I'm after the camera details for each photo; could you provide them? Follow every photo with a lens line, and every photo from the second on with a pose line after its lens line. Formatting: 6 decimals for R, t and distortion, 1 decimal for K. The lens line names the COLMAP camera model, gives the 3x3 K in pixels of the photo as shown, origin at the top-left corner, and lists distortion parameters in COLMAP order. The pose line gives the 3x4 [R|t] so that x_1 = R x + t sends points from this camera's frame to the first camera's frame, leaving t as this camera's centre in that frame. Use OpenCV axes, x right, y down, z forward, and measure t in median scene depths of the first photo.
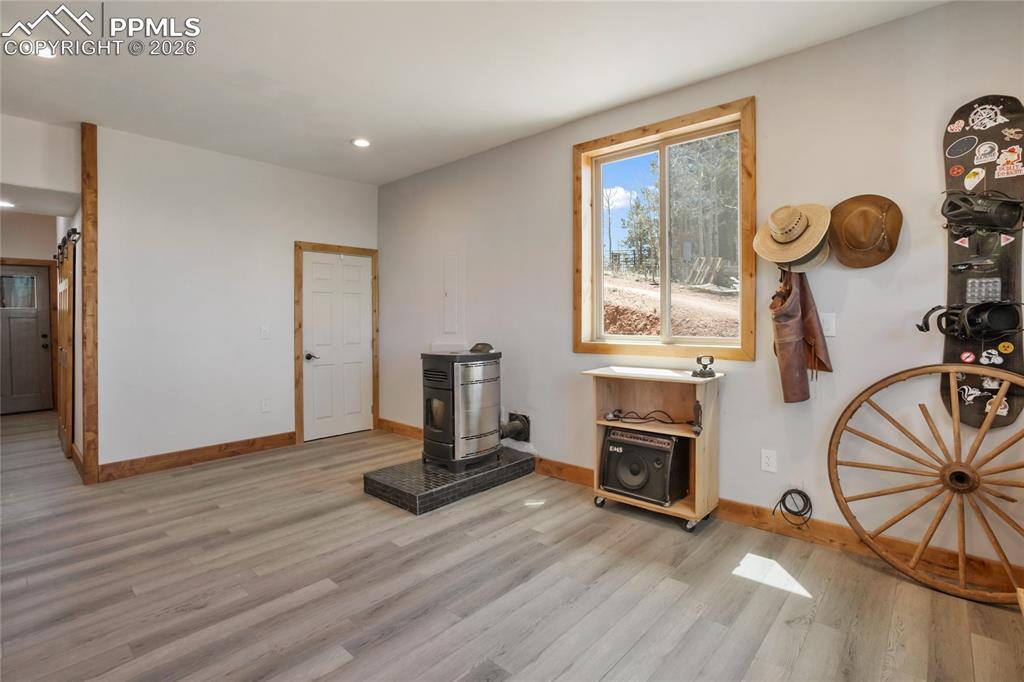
lens RADIAL K [[480.6, 0, 524.2], [0, 480.6, 320.1], [0, 0, 1]] dist [-0.033916, 0.000100]
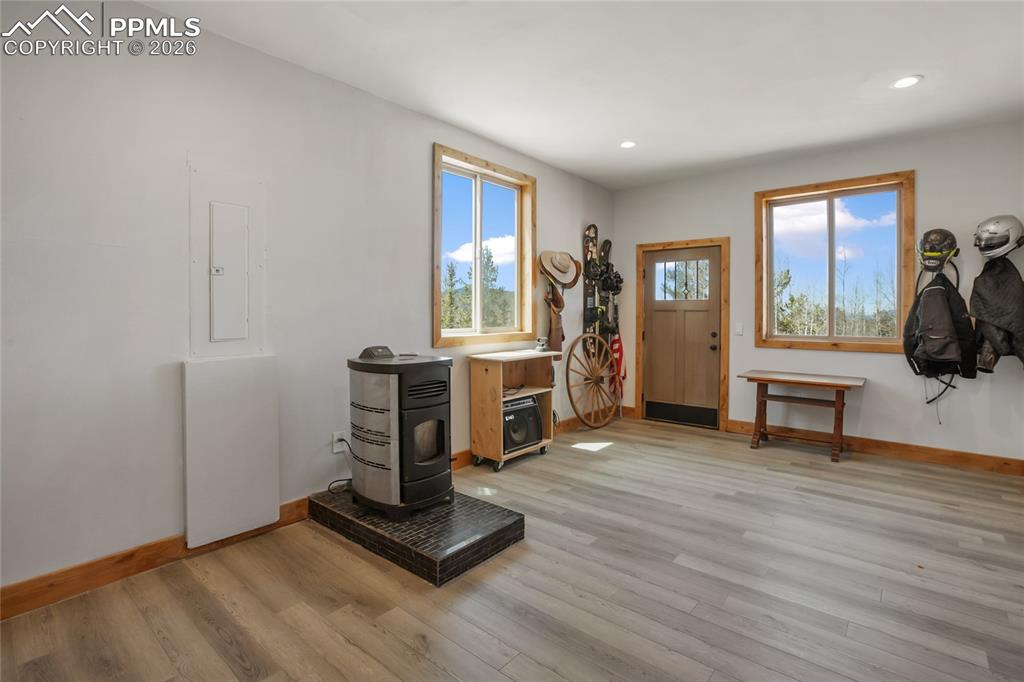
lens RADIAL K [[480.6, 0, 516.3], [0, 480.6, 318.4], [0, 0, 1]] dist [-0.033916, 0.000100]
pose [[-0.018045, -0.007002, 0.999813, -1.384926], [0.006447, 0.999954, 0.007120, -0.000766], [-0.999816, 0.006574, -0.017999, 1.296444]]
